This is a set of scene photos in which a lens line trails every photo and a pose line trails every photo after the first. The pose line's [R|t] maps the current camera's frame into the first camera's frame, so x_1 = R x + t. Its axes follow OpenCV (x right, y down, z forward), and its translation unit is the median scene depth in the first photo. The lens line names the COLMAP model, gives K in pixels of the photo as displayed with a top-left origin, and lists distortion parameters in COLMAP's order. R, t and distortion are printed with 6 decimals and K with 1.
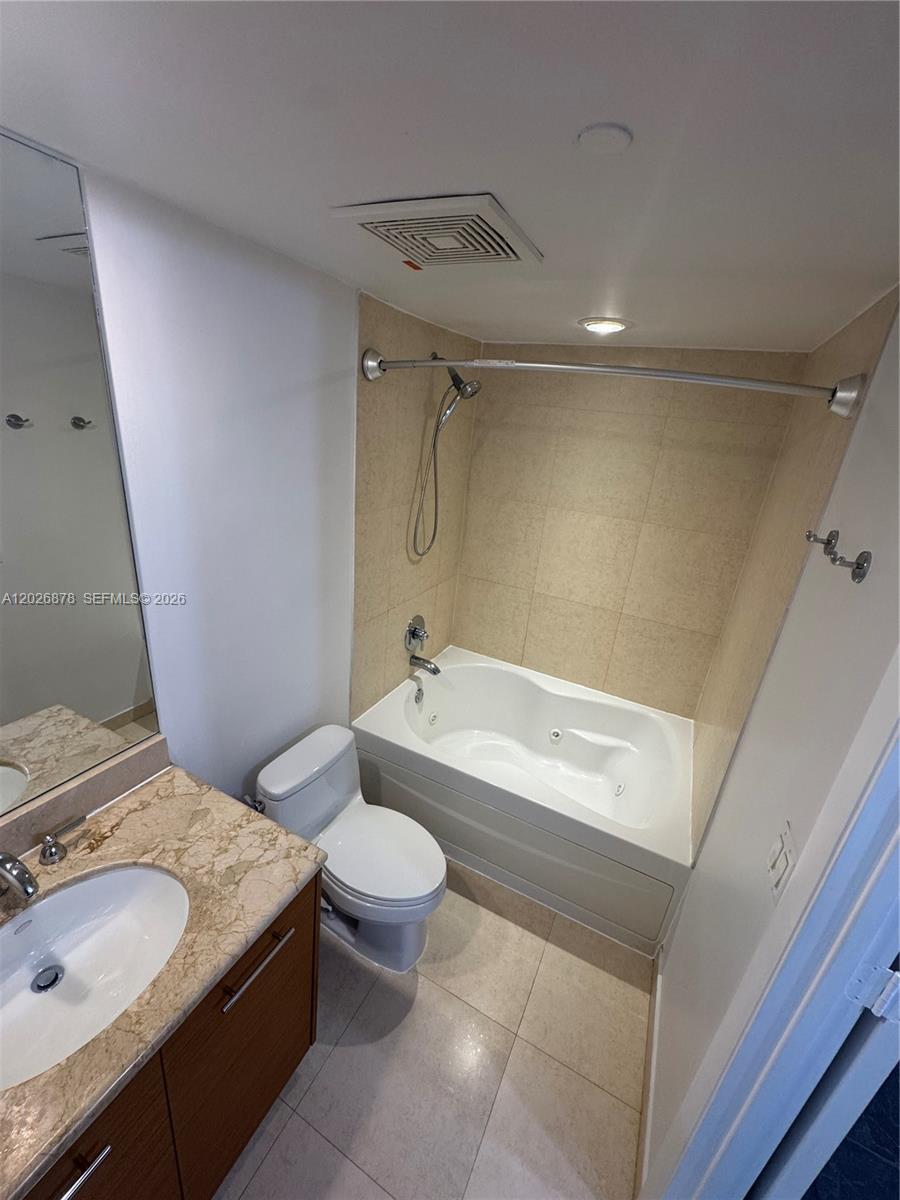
lens RADIAL K [[478.4, 0, 453.7], [0, 478.4, 599.9], [0, 0, 1]] dist [-0.002082, -0.000163]
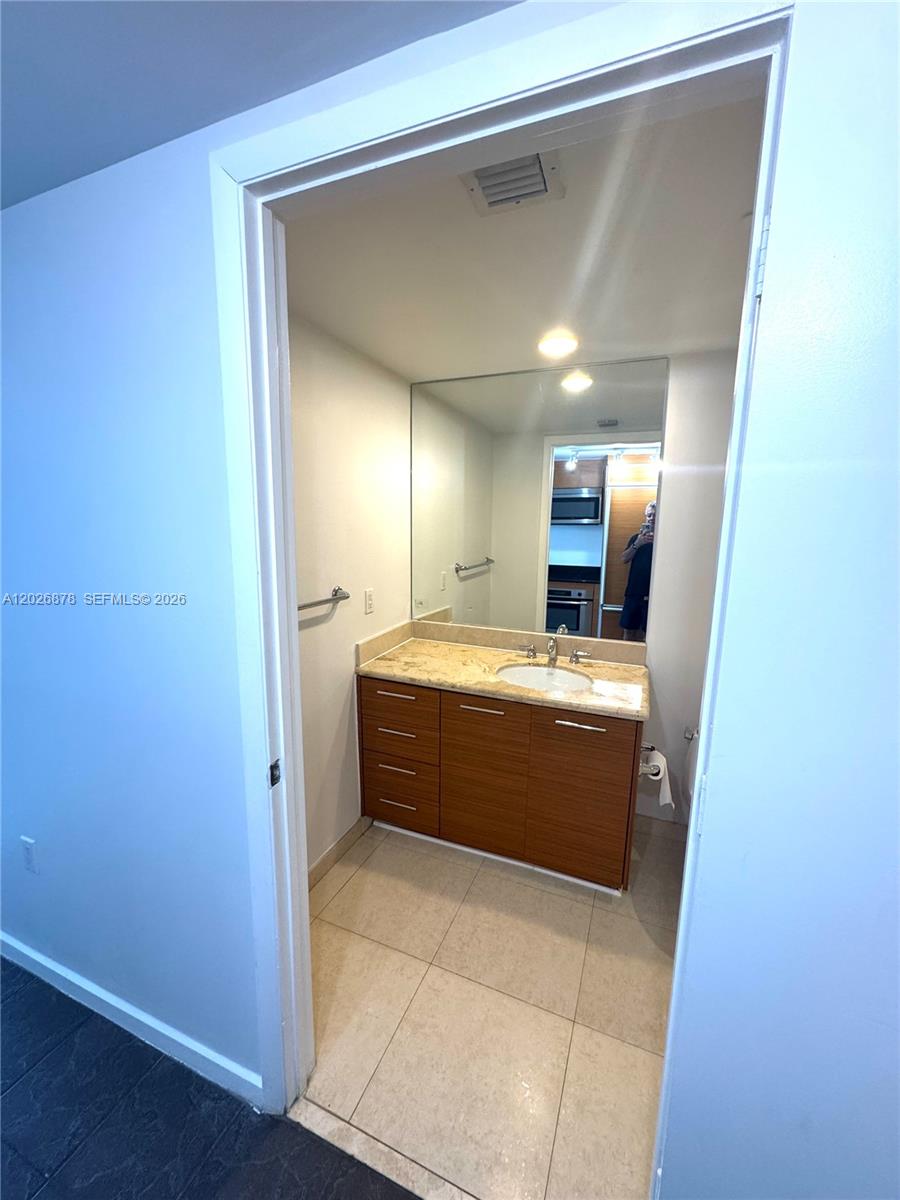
lens RADIAL K [[478.4, 0, 453.7], [0, 478.4, 599.9], [0, 0, 1]] dist [-0.002082, -0.000163]
pose [[0.080255, 0.067609, -0.994479, 1.191399], [-0.362476, 0.931370, 0.034066, 0.382979], [0.928531, 0.357741, 0.099253, 0.169072]]
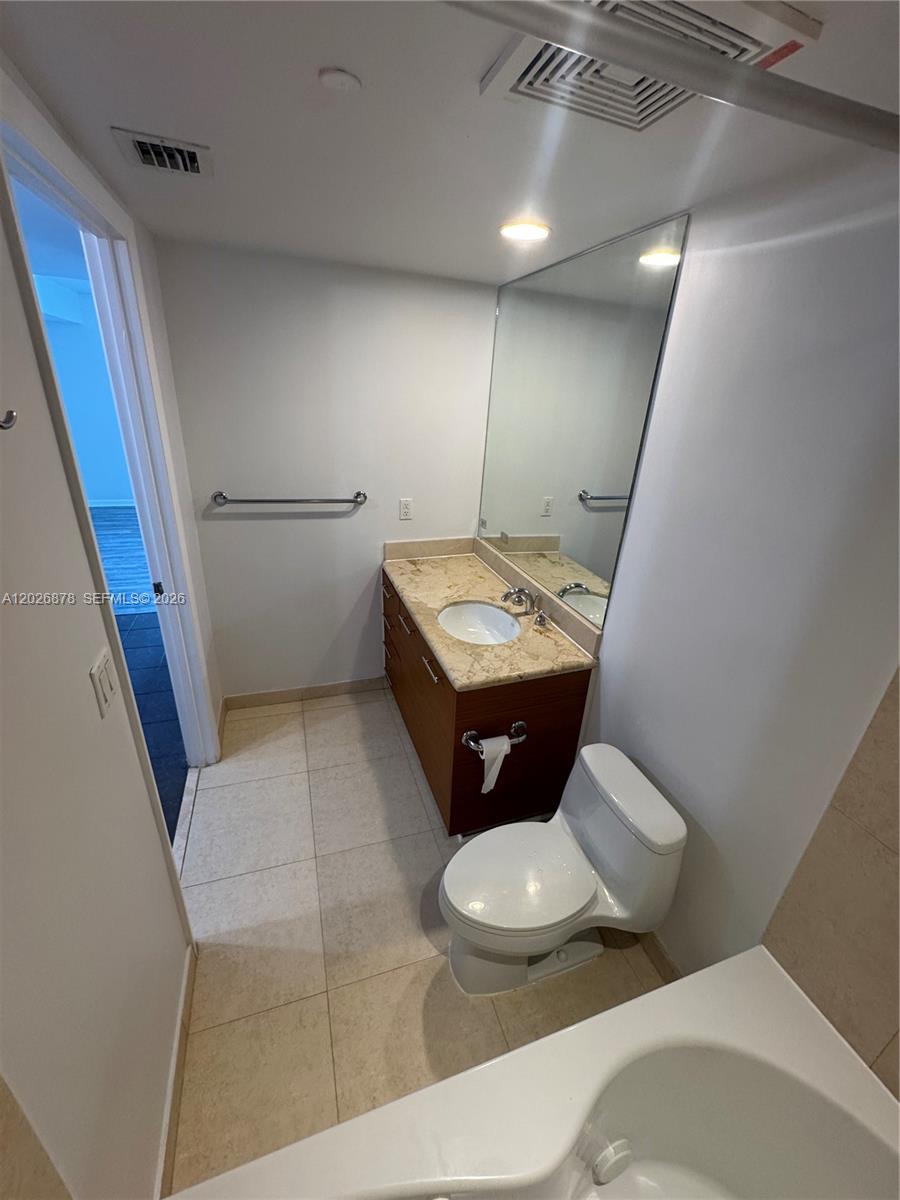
lens RADIAL K [[481.0, 0, 450.0], [0, 481.0, 600.0], [0, 0, 1]] dist [0.000362, 0.000013]
pose [[-0.688336, 0.159449, -0.707651, 0.727449], [-0.373281, 0.758604, 0.534023, -0.411847], [0.621976, 0.631740, -0.462656, 1.540799]]
